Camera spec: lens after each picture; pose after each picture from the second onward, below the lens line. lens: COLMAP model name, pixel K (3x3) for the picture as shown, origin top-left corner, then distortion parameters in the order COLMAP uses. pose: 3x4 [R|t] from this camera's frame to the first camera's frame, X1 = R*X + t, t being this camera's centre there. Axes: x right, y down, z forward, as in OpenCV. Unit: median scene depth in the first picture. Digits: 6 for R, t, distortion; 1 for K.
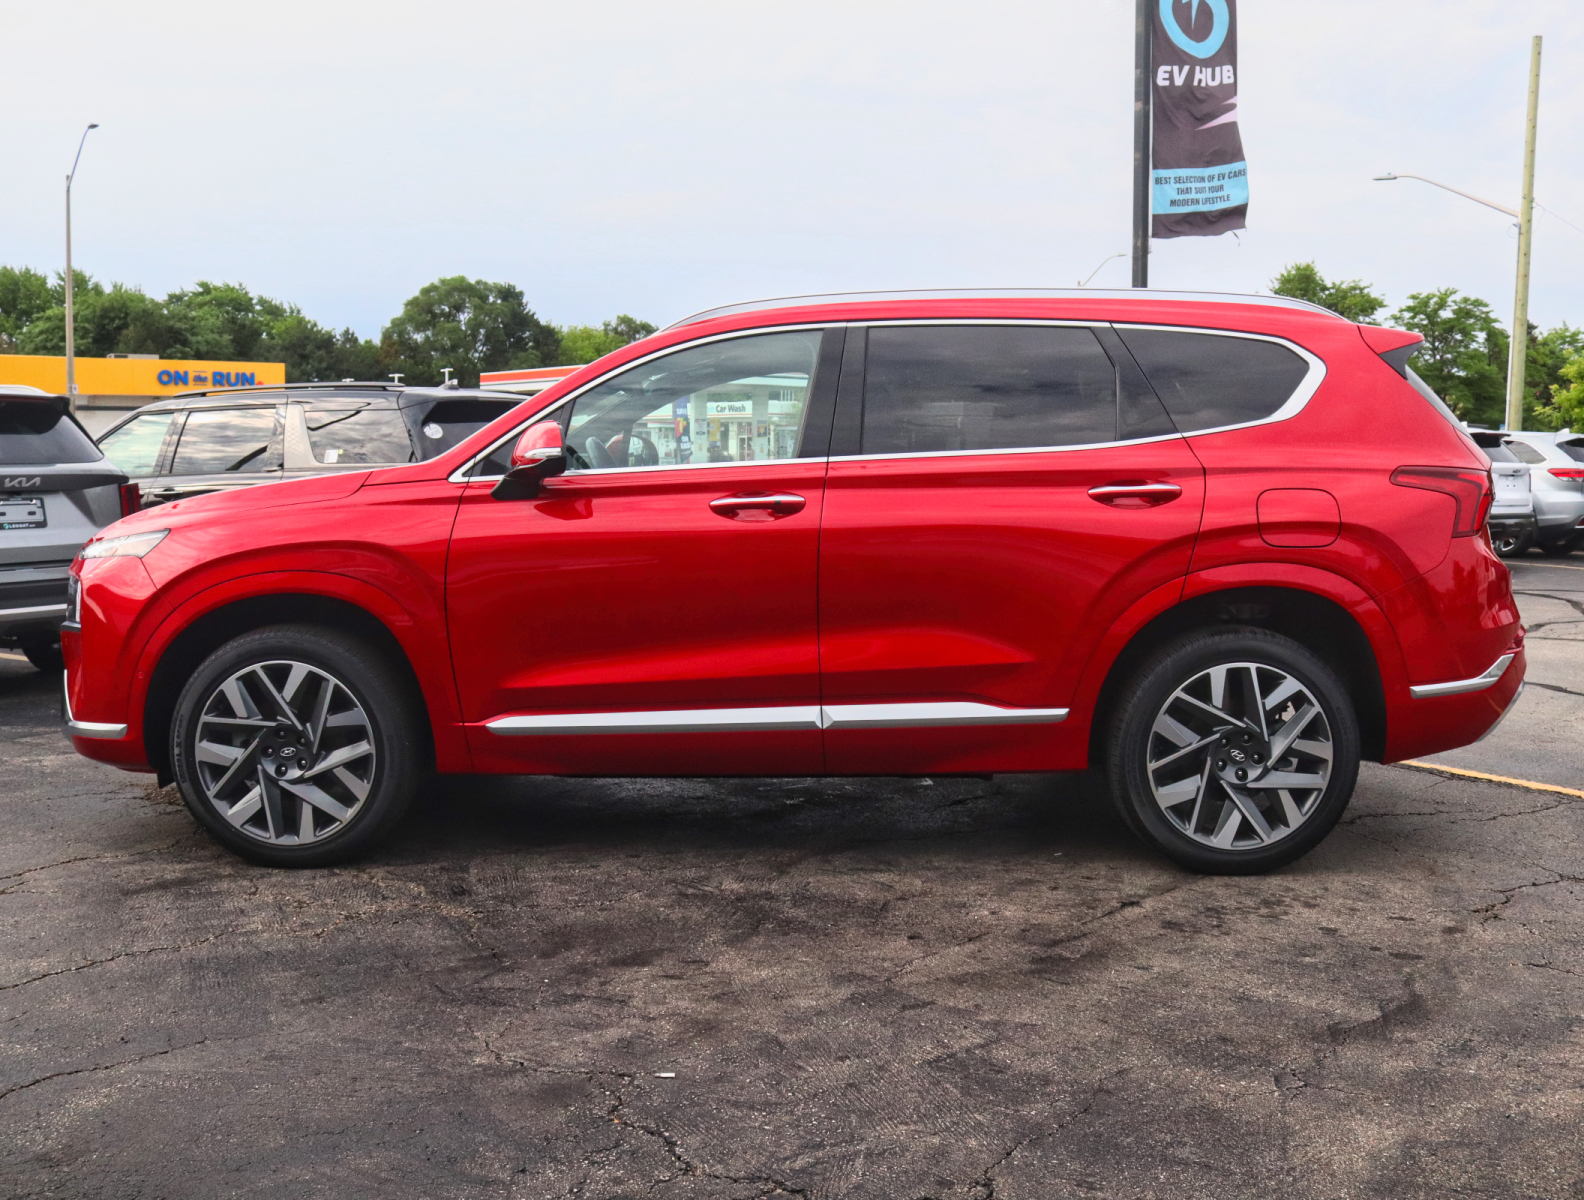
lens RADIAL K [[1354.9, 0, 798.1], [0, 1354.9, 599.5], [0, 0, 1]] dist [-0.099202, -0.004870]
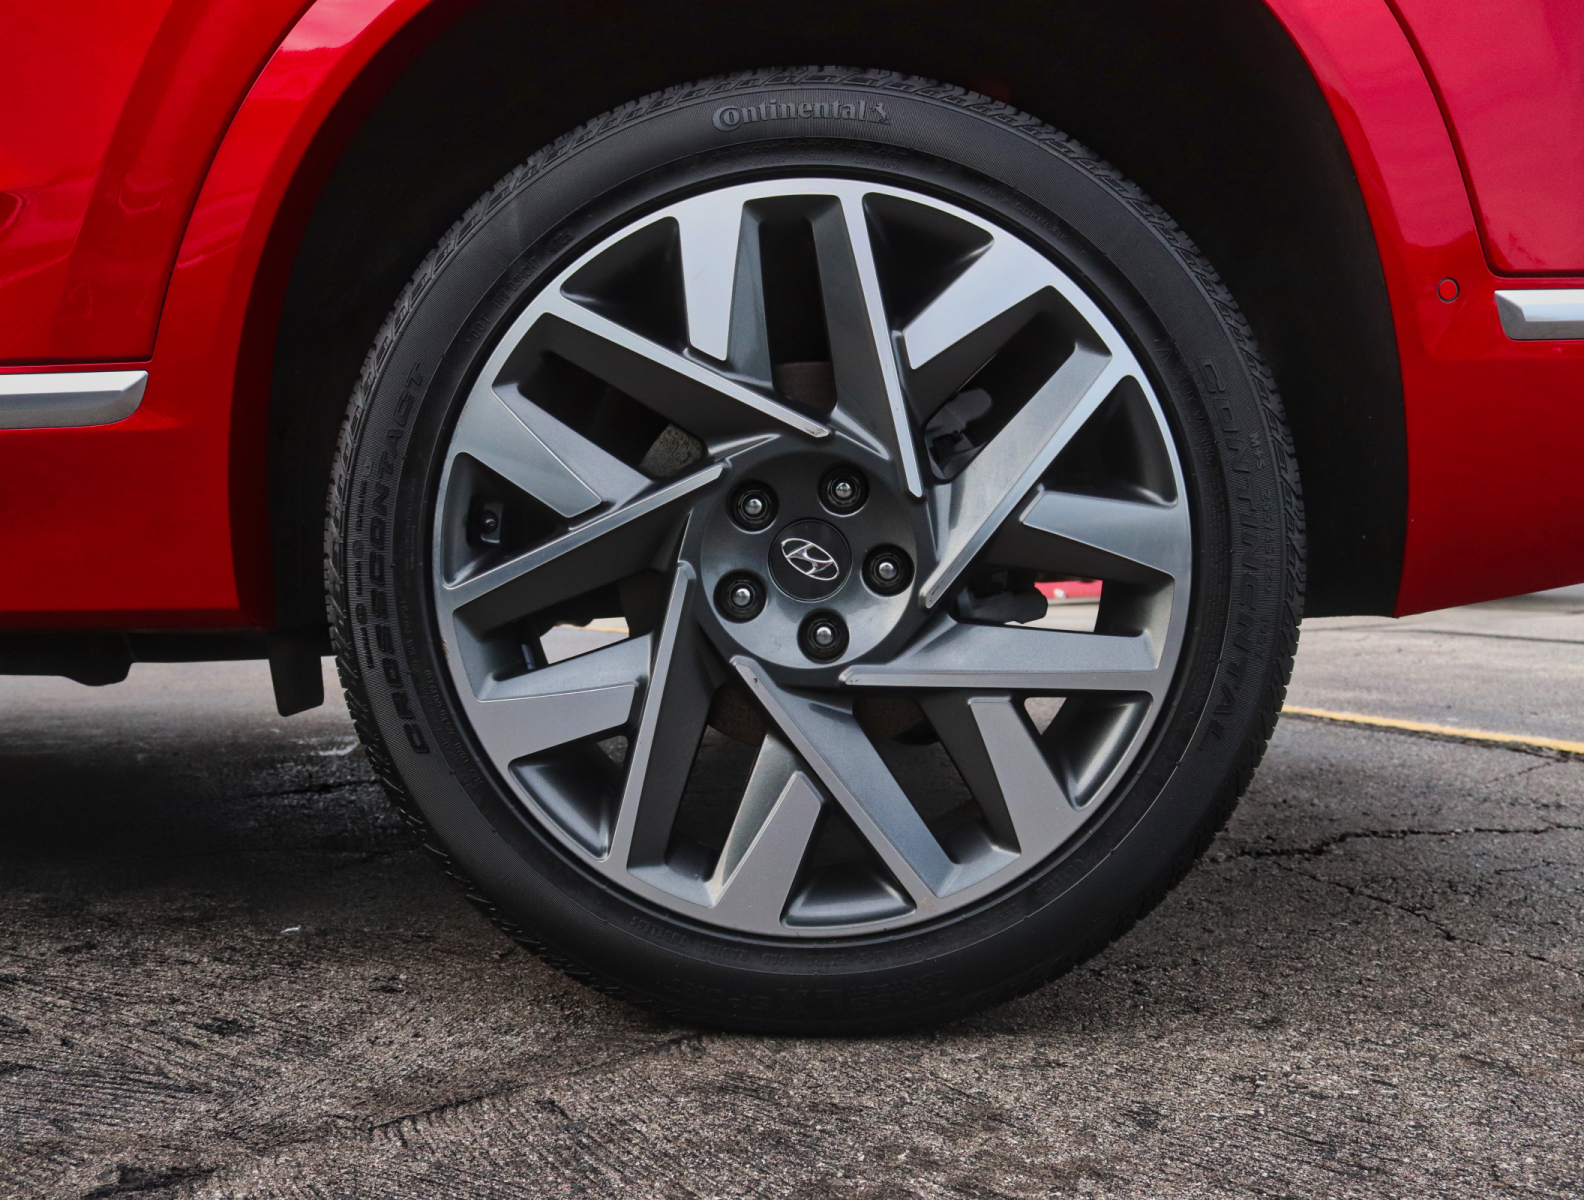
lens RADIAL K [[1354.9, 0, 785.1], [0, 1354.9, 599.7], [0, 0, 1]] dist [-0.099202, -0.004870]
pose [[0.999637, 0.003853, -0.026676, 0.332383], [-0.004903, 0.999212, -0.039380, 0.135002], [0.026504, 0.039496, 0.998868, 0.747521]]
